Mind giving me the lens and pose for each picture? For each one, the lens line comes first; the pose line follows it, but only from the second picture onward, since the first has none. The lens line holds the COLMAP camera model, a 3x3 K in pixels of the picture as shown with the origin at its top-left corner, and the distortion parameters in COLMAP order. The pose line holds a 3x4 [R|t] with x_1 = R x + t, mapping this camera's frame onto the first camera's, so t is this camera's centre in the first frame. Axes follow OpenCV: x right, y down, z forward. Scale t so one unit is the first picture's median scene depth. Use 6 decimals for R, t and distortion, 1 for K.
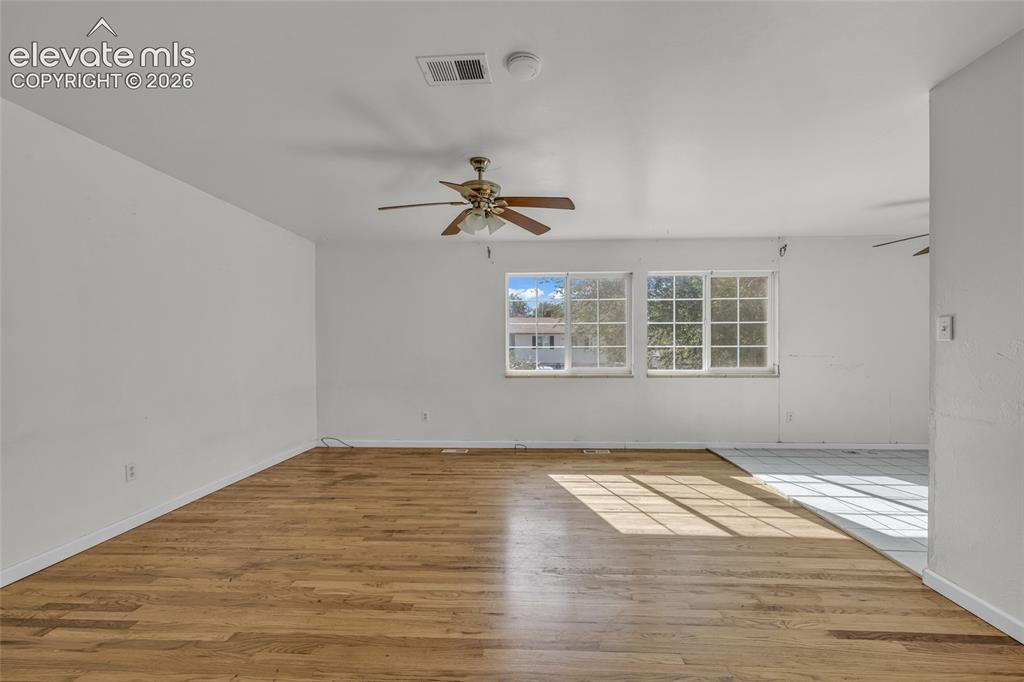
lens RADIAL K [[430.1, 0, 515.7], [0, 430.1, 340.3], [0, 0, 1]] dist [-0.008278, 0.000291]
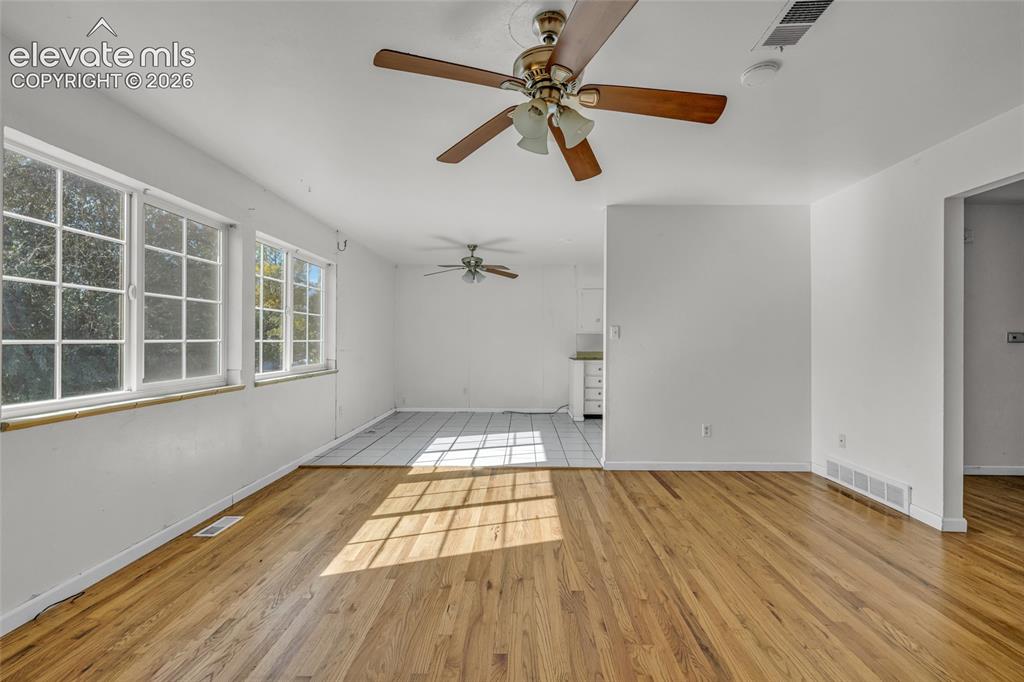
lens RADIAL K [[430.1, 0, 515.7], [0, 430.1, 340.3], [0, 0, 1]] dist [-0.008278, 0.000291]
pose [[-0.021220, 0.006063, 0.999756, -0.560297], [-0.016111, 0.999850, -0.006405, 0.017004], [-0.999645, -0.016243, -0.021119, 0.905852]]
